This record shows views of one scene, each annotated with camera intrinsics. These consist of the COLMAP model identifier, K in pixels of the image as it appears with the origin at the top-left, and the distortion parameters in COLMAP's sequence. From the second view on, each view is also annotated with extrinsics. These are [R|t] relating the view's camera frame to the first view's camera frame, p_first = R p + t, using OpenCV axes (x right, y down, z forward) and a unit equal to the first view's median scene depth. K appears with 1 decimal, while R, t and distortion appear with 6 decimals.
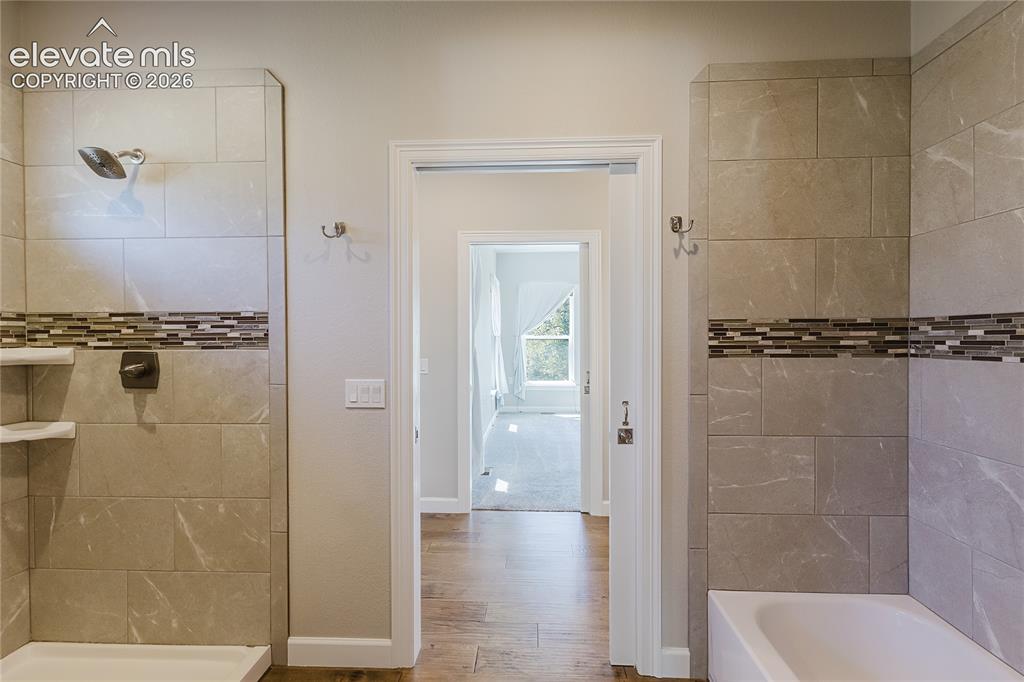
lens RADIAL K [[468.3, 0, 510.5], [0, 468.3, 340.9], [0, 0, 1]] dist [0.001132, 0.000839]
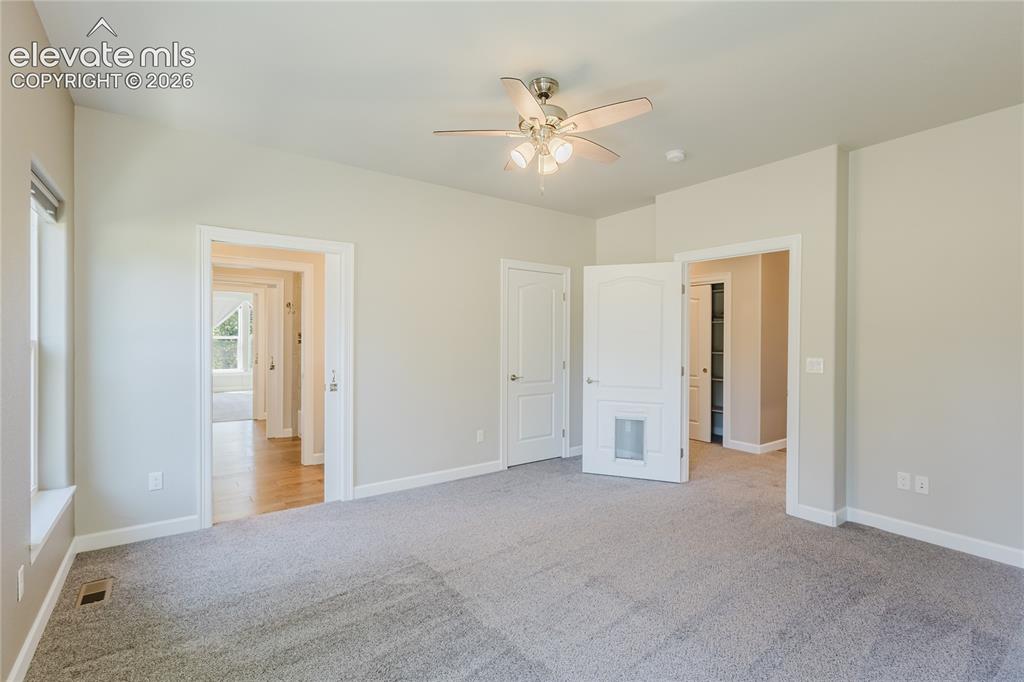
lens RADIAL K [[476.0, 0, 505.5], [0, 476.0, 339.1], [0, 0, 1]] dist [-0.001022, 0.001073]
pose [[0.787774, 0.005704, 0.615939, -0.538511], [-0.001897, 0.999975, -0.006834, 0.023382], [-0.615962, 0.004215, 0.787765, -2.716578]]
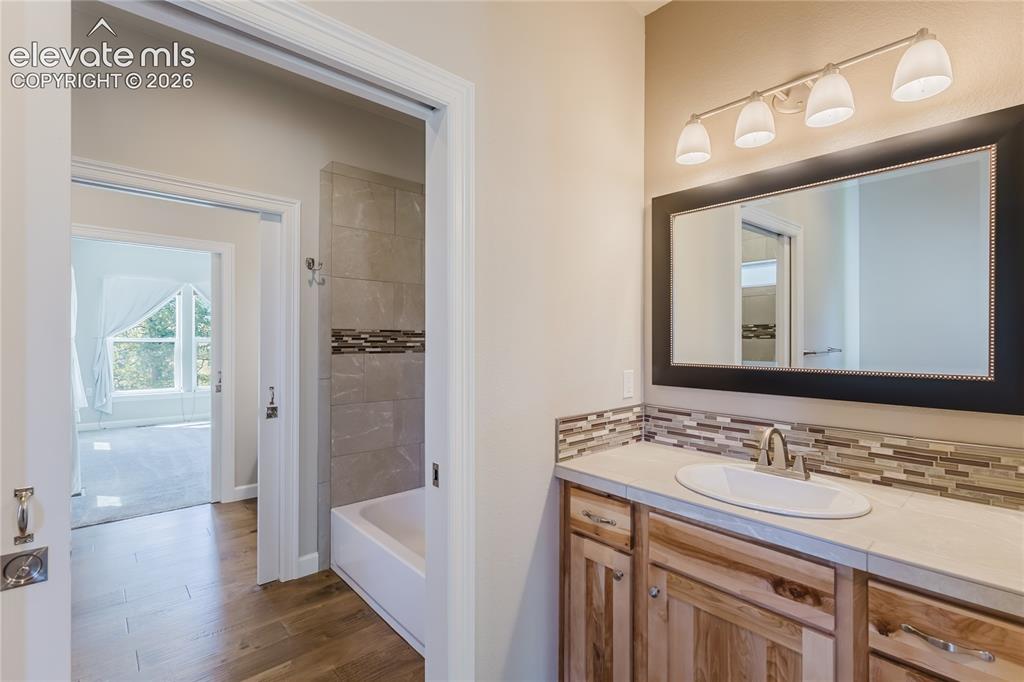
lens RADIAL K [[468.3, 0, 510.5], [0, 468.3, 340.9], [0, 0, 1]] dist [0.001132, 0.000839]
pose [[0.712001, 0.006381, 0.702150, -0.225325], [-0.000722, 0.999965, -0.008356, 0.005037], [-0.702178, 0.005443, 0.711980, -0.476603]]
